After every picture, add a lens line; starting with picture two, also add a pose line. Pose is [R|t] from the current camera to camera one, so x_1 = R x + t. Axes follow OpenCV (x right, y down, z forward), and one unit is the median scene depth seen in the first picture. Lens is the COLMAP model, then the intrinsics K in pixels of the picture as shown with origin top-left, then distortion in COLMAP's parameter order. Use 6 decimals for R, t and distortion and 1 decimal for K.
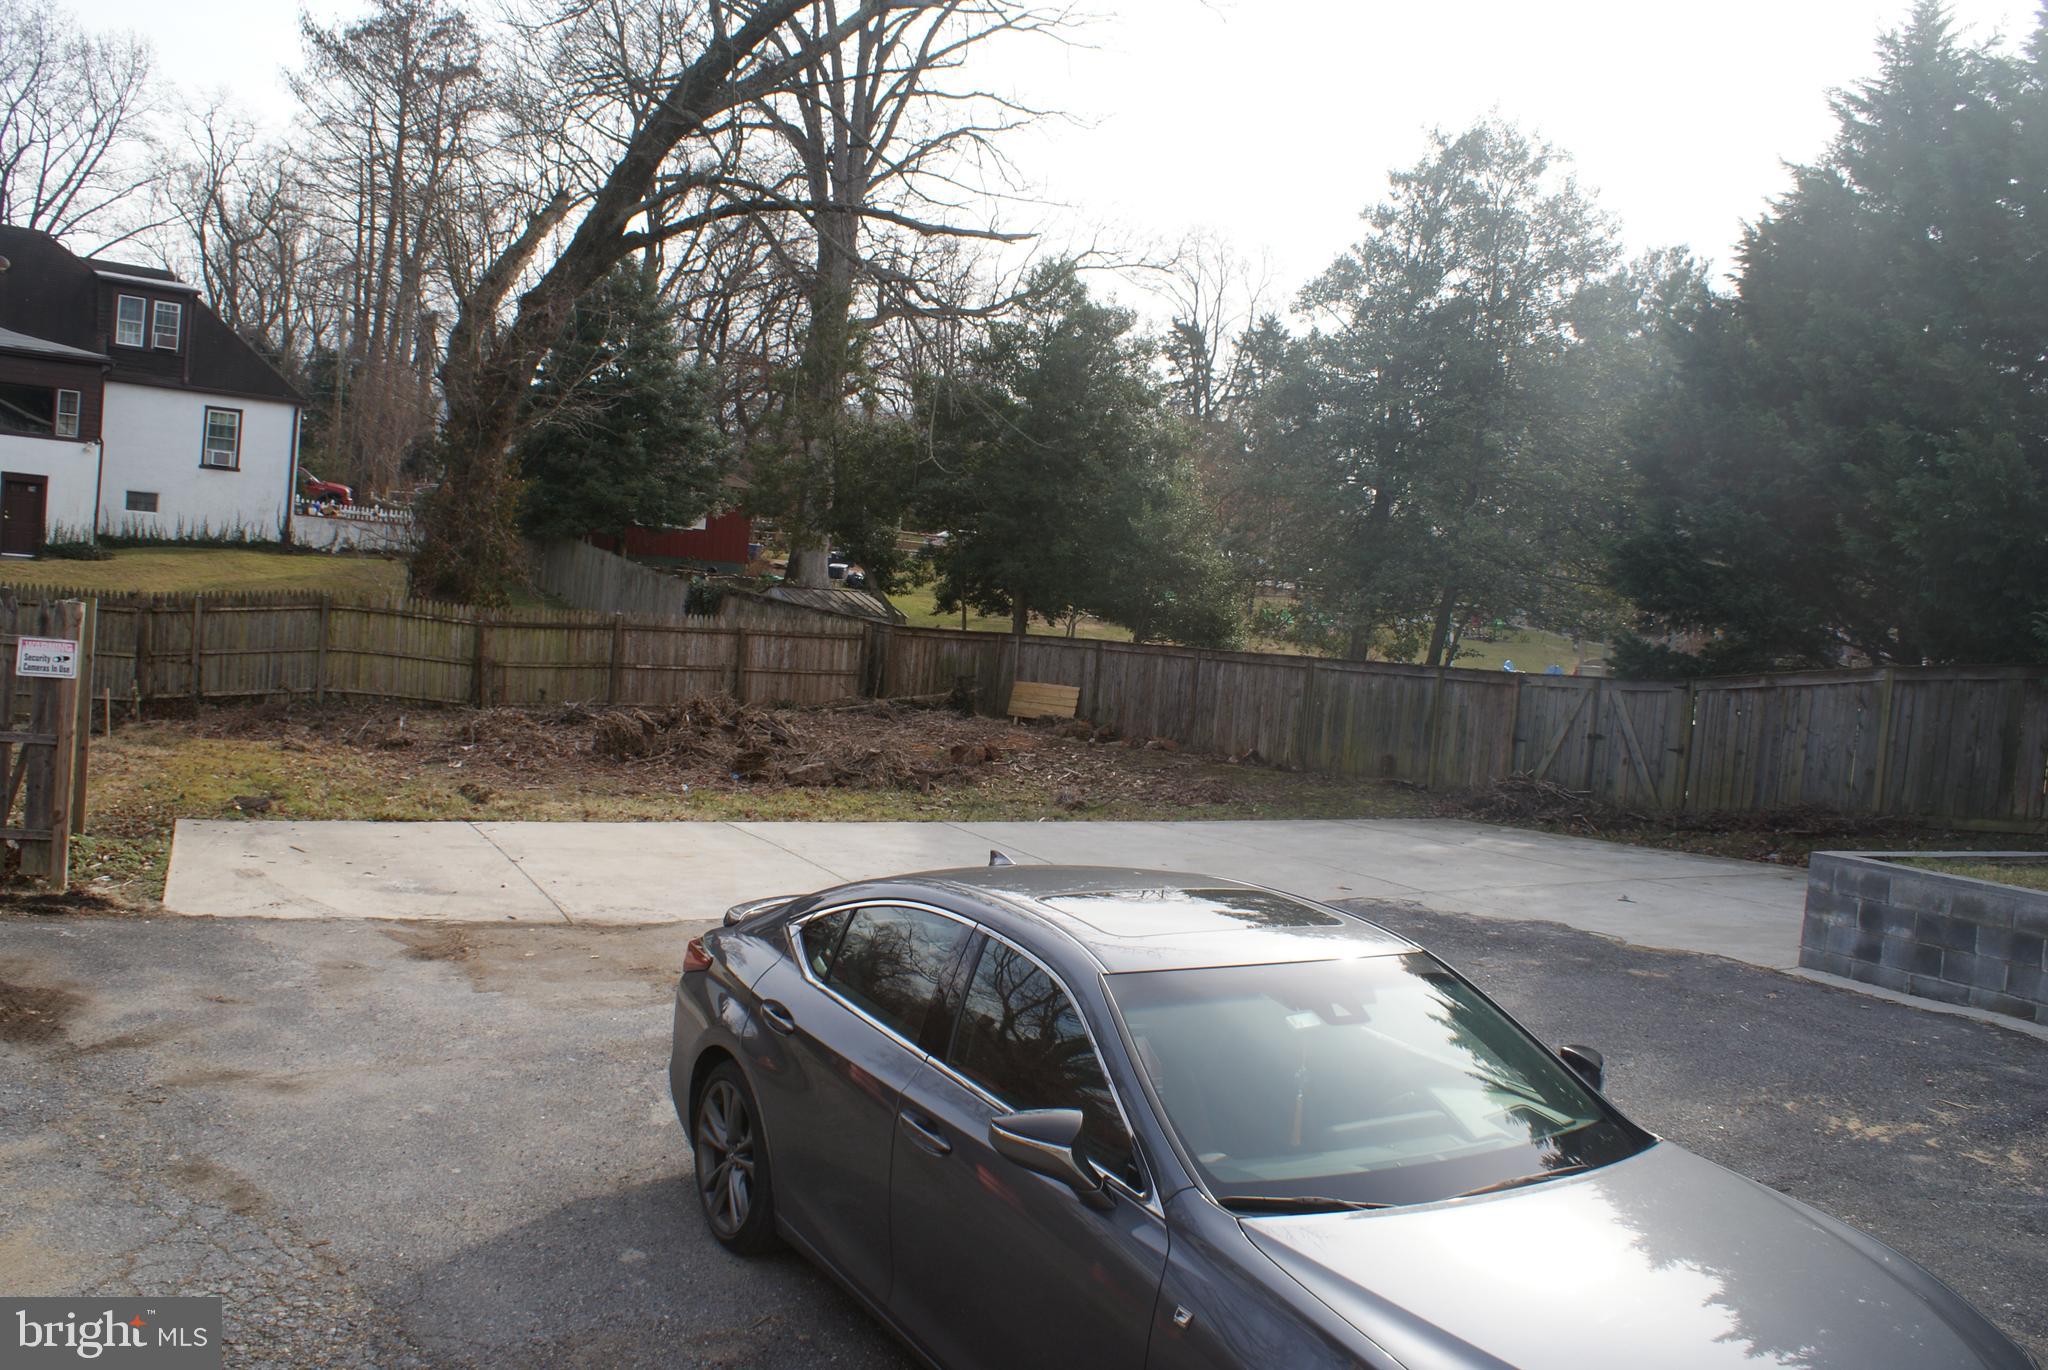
lens RADIAL K [[1629.4, 0, 1024.7], [0, 1629.4, 683.4], [0, 0, 1]] dist [-0.155213, 0.131310]
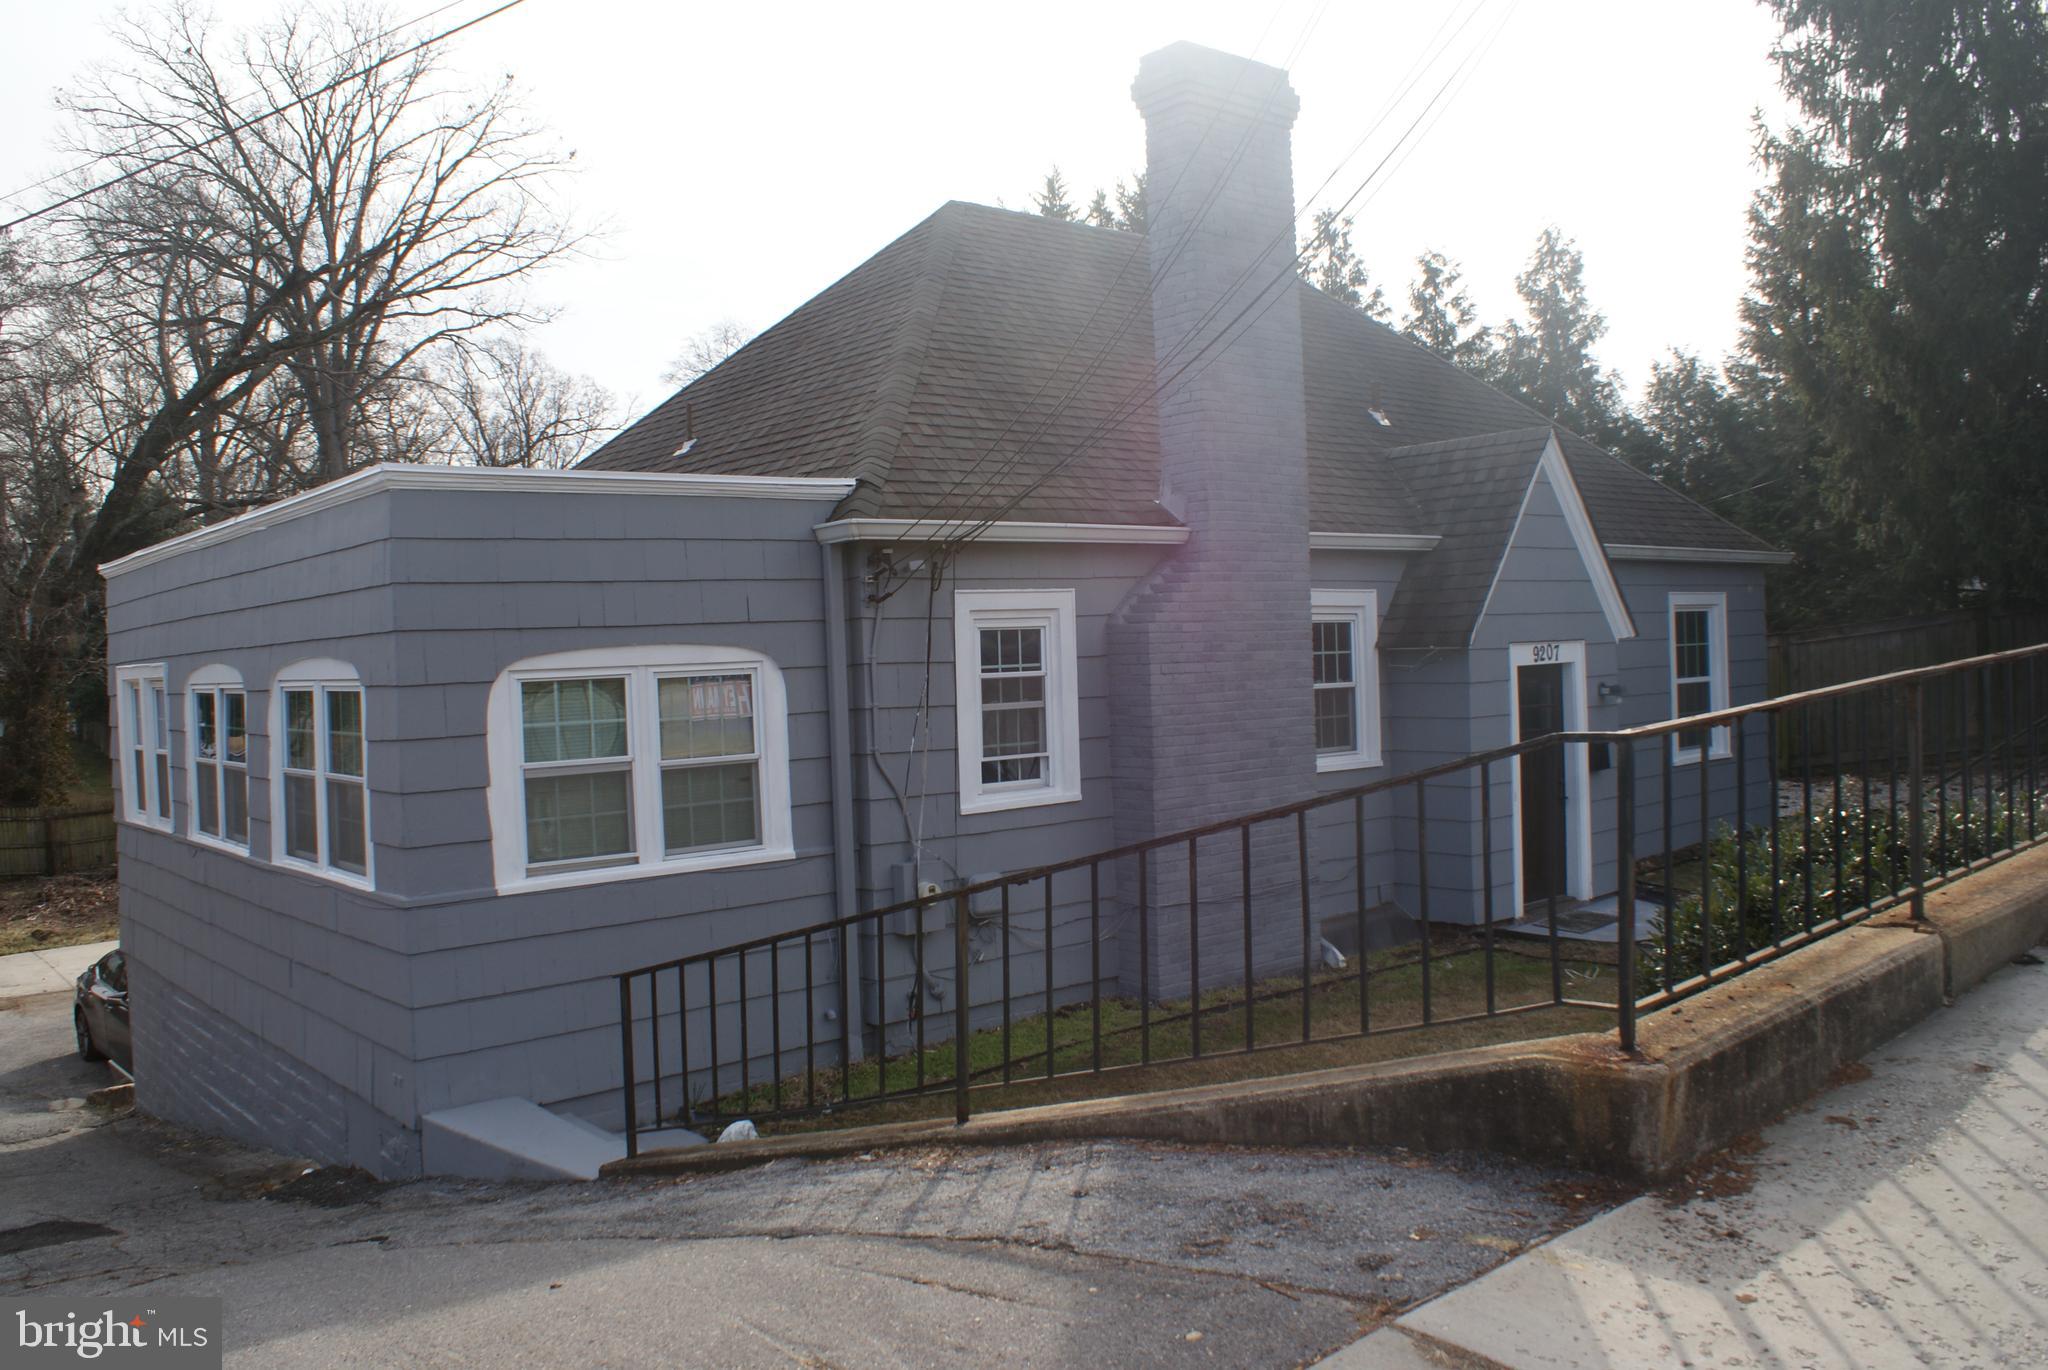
lens RADIAL K [[1629.4, 0, 1025.2], [0, 1629.4, 668.1], [0, 0, 1]] dist [-0.155213, 0.131310]
pose [[0.971739, -0.120455, 0.203013, 0.268271], [0.125829, 0.991957, -0.013726, -0.042519], [-0.199727, 0.038883, 0.979080, -0.613578]]
